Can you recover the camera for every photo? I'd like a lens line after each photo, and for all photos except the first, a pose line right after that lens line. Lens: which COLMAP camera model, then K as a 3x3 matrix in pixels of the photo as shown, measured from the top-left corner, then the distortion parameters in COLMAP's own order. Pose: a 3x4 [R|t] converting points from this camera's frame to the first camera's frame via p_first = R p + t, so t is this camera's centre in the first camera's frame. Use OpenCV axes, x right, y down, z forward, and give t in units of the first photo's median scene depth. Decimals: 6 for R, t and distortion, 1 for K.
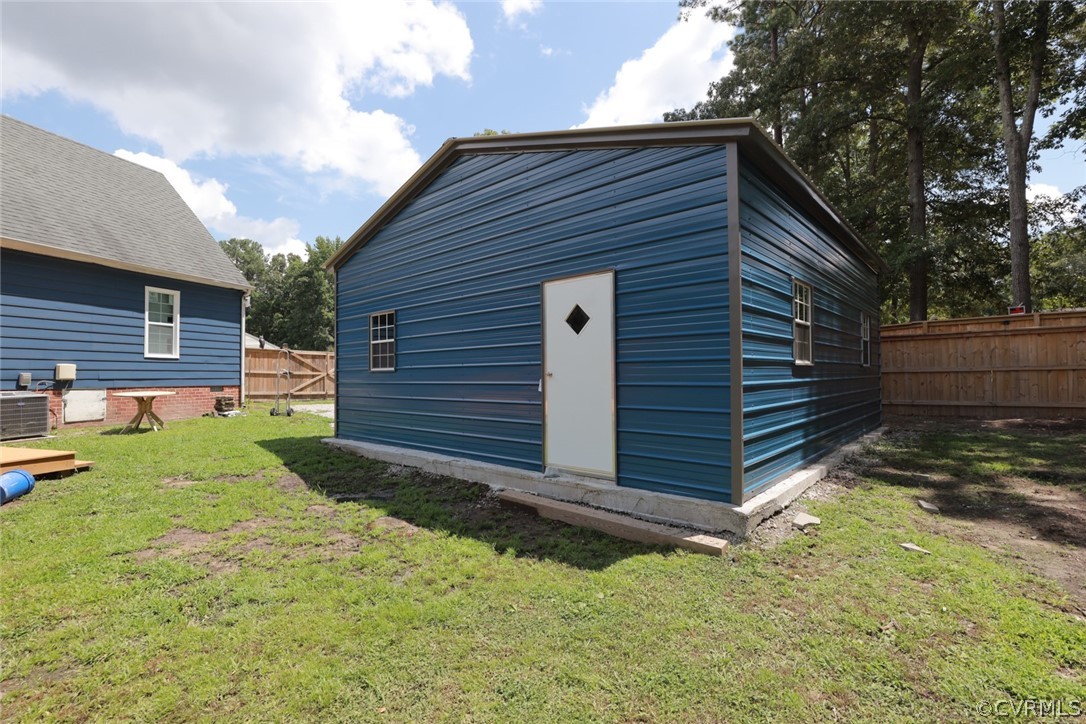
lens RADIAL K [[496.7, 0, 541.3], [0, 496.7, 367.4], [0, 0, 1]] dist [-0.041841, 0.008666]
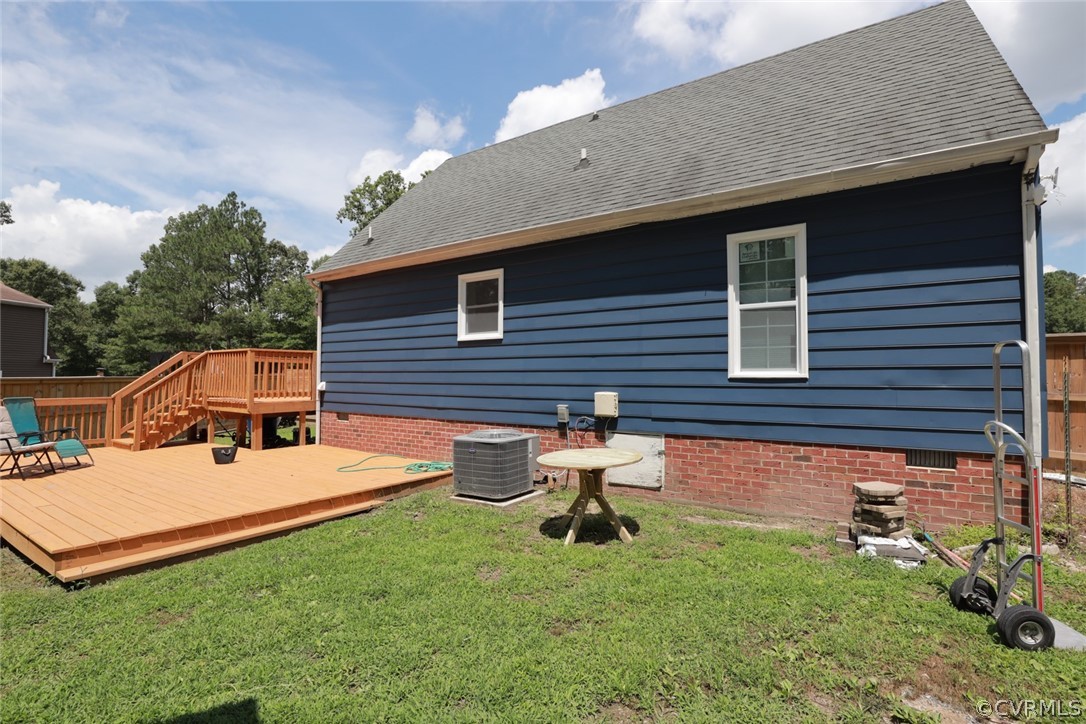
lens RADIAL K [[496.7, 0, 541.3], [0, 496.7, 367.4], [0, 0, 1]] dist [-0.041841, 0.008666]
pose [[-0.262392, -0.020204, -0.964750, -0.322668], [0.013916, 0.999598, -0.024719, -0.025005], [0.964861, -0.019912, -0.262006, 1.090614]]
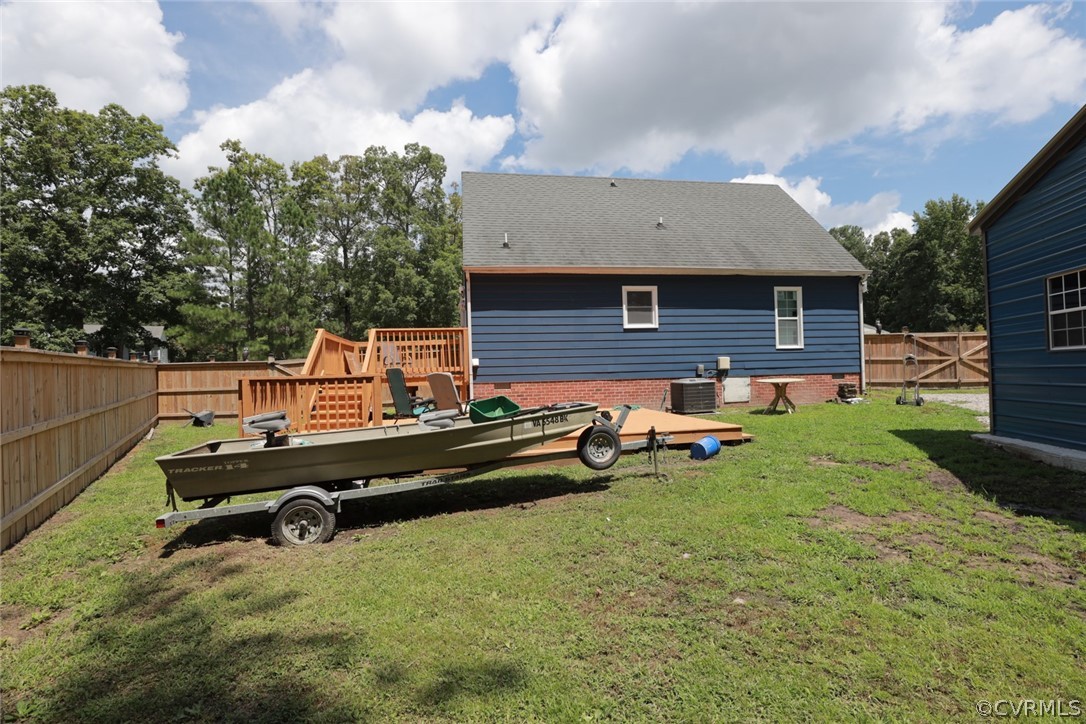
lens RADIAL K [[496.7, 0, 541.3], [0, 496.7, 367.4], [0, 0, 1]] dist [-0.041841, 0.008666]
pose [[0.449008, -0.017873, -0.893349, -0.032896], [0.039394, 0.999224, -0.000191, 0.001659], [0.892659, -0.035107, 0.449364, -0.024903]]
